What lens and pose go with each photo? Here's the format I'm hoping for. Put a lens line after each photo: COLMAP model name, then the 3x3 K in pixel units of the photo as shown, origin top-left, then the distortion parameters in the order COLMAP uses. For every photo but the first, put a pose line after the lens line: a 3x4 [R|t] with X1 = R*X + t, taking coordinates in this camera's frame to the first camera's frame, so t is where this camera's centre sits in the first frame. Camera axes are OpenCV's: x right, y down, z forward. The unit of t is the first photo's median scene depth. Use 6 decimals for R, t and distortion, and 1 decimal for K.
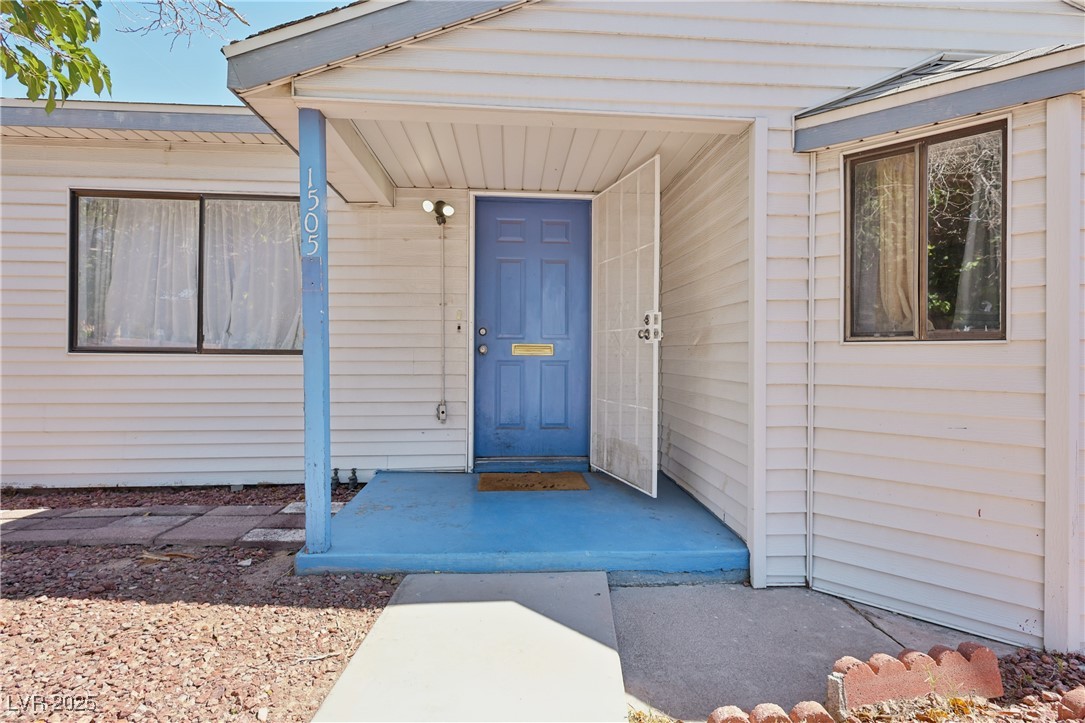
lens RADIAL K [[506.4, 0, 543.3], [0, 506.4, 355.5], [0, 0, 1]] dist [0.001612, 0.000326]
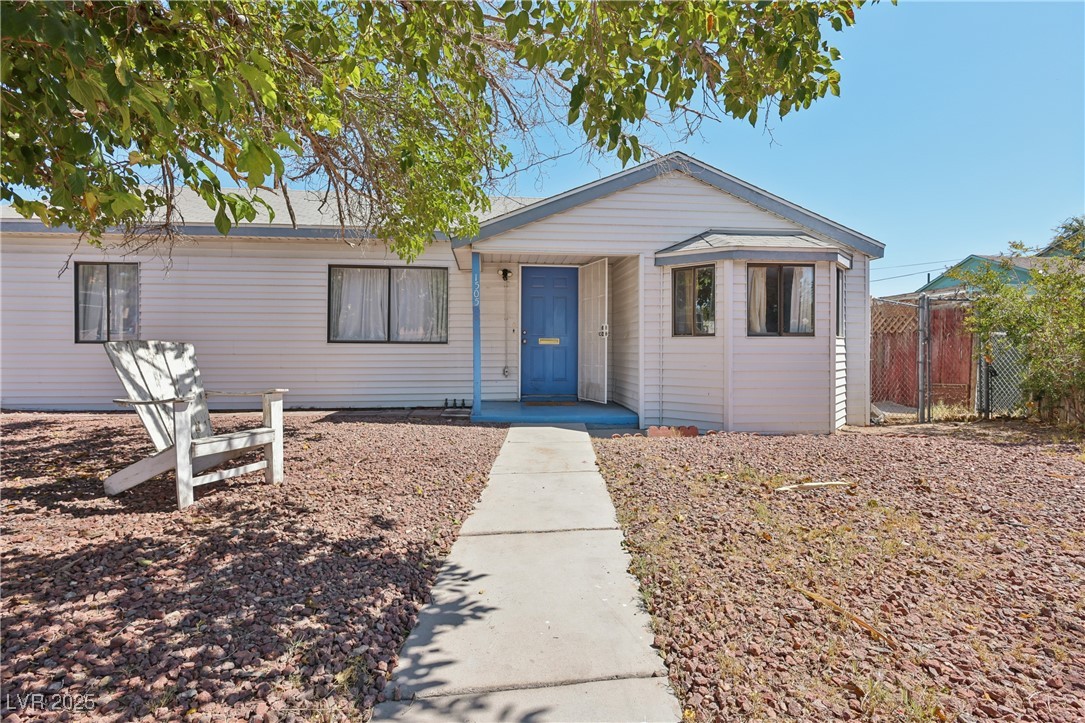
lens RADIAL K [[506.4, 0, 543.2], [0, 506.4, 358.2], [0, 0, 1]] dist [0.001612, 0.000326]
pose [[0.999509, -0.003769, 0.031109, -0.116307], [0.003353, 0.999904, 0.013410, 0.030741], [-0.031156, -0.013299, 0.999426, -1.091532]]
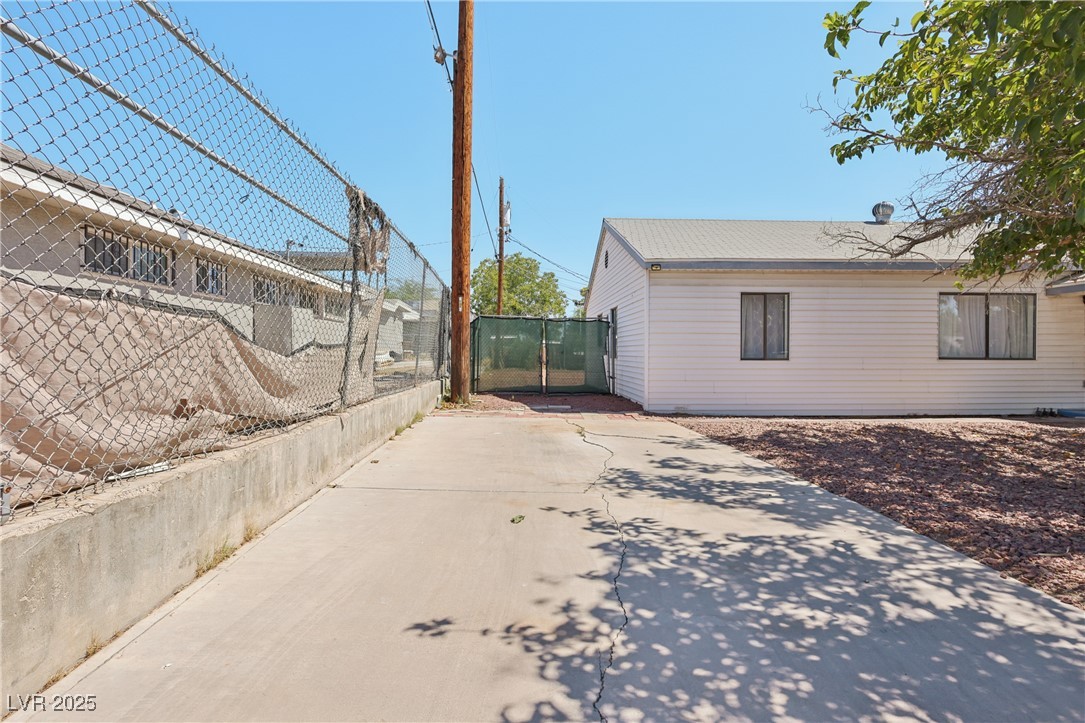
lens RADIAL K [[506.4, 0, 543.6], [0, 506.4, 365.9], [0, 0, 1]] dist [0.001612, 0.000326]
pose [[0.999636, -0.003959, -0.026695, -2.732523], [0.003679, 0.999938, -0.010556, 0.043604], [0.026735, 0.010454, 0.999588, -1.460845]]
